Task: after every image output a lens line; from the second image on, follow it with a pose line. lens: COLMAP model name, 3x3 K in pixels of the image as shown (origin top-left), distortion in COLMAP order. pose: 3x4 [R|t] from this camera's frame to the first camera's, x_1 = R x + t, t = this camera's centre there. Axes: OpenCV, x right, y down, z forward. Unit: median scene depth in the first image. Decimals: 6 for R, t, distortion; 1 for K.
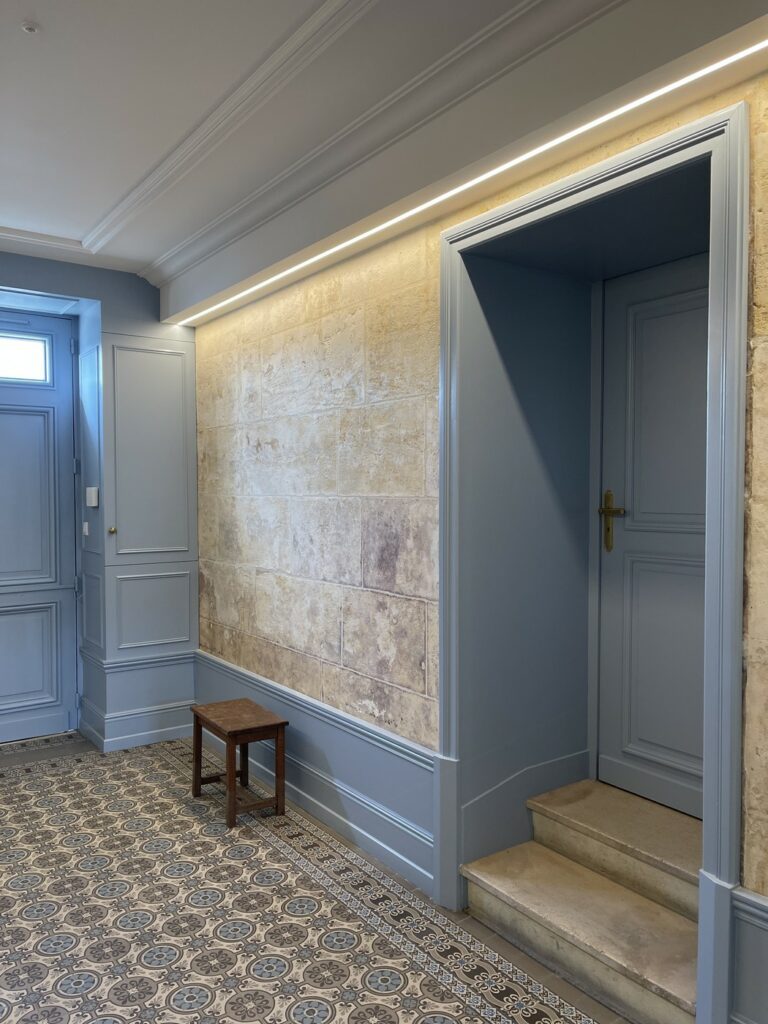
lens RADIAL K [[775.6, 0, 385.6], [0, 775.6, 518.2], [0, 0, 1]] dist [0.066580, -0.074194]
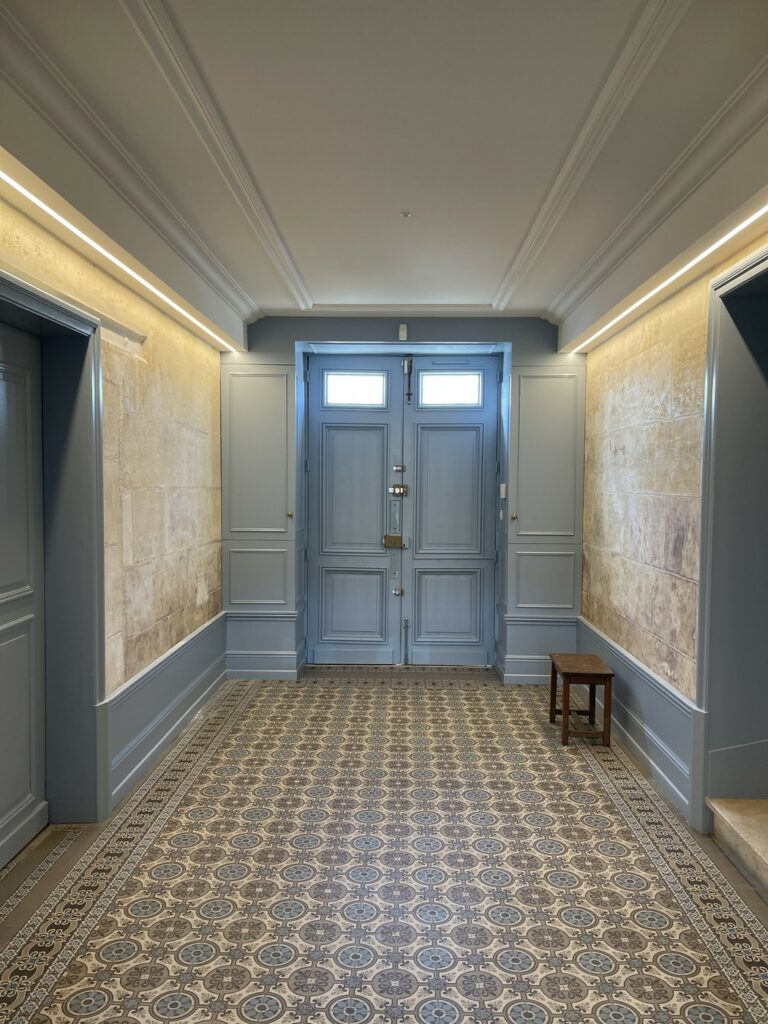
lens RADIAL K [[755.5, 0, 380.8], [0, 755.5, 528.3], [0, 0, 1]] dist [0.064675, -0.066989]
pose [[0.805230, 0.046526, -0.591134, 0.284354], [-0.031043, 0.998858, 0.036330, -0.005415], [0.592149, -0.010904, 0.805755, -0.202536]]
